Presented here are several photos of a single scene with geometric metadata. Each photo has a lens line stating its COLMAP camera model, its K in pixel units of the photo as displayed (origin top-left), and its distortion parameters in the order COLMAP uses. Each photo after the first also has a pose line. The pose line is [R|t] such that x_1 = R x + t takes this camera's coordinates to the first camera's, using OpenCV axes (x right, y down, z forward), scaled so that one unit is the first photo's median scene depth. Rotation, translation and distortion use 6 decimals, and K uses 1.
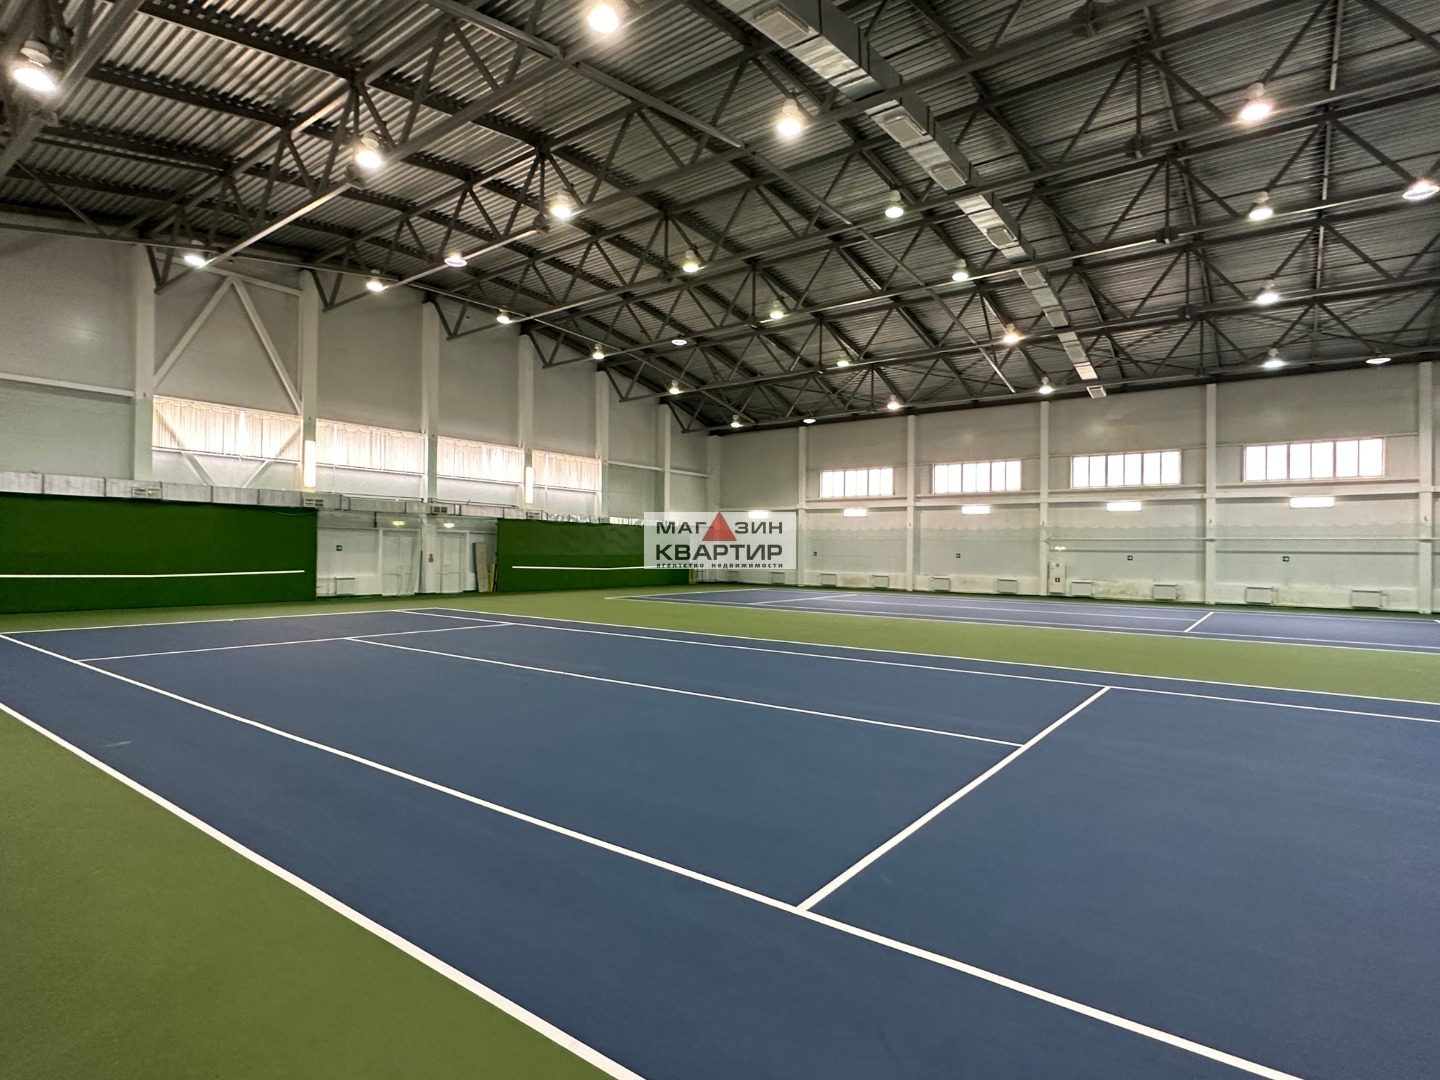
lens RADIAL K [[756.4, 0, 717.8], [0, 756.4, 547.2], [0, 0, 1]] dist [0.000701, 0.000363]
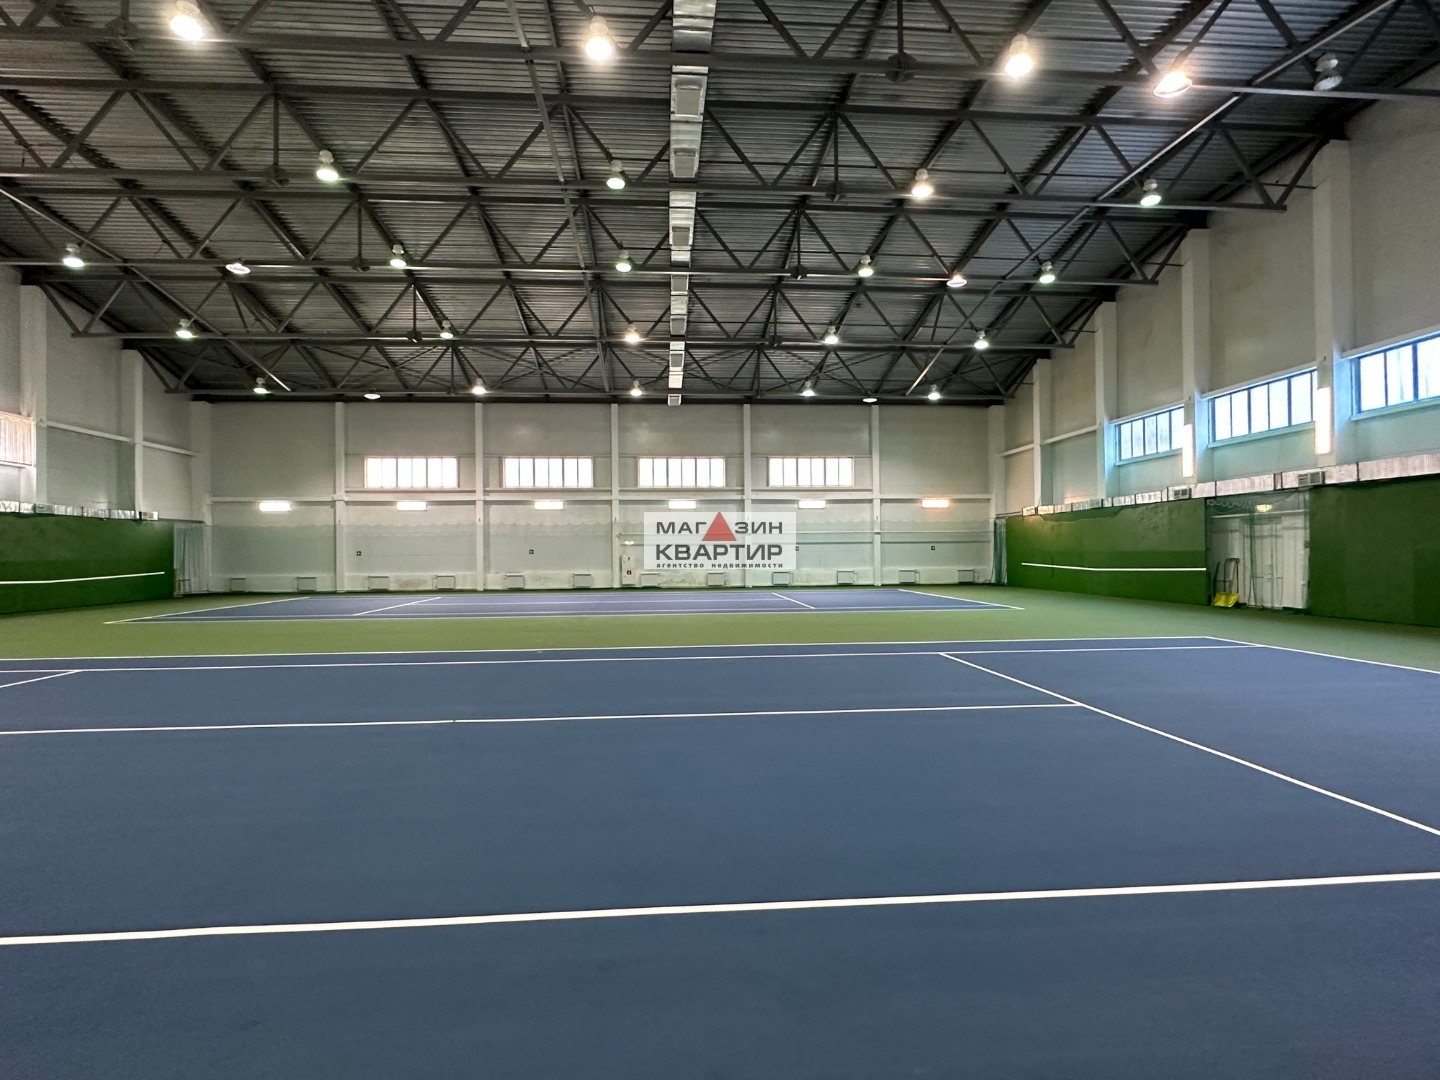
lens RADIAL K [[756.4, 0, 717.8], [0, 756.4, 547.2], [0, 0, 1]] dist [0.000701, 0.000363]
pose [[0.753056, -0.015264, 0.657780, -0.161812], [0.014094, 0.999876, 0.007066, 0.002004], [-0.657806, 0.003950, 0.753177, 0.114895]]
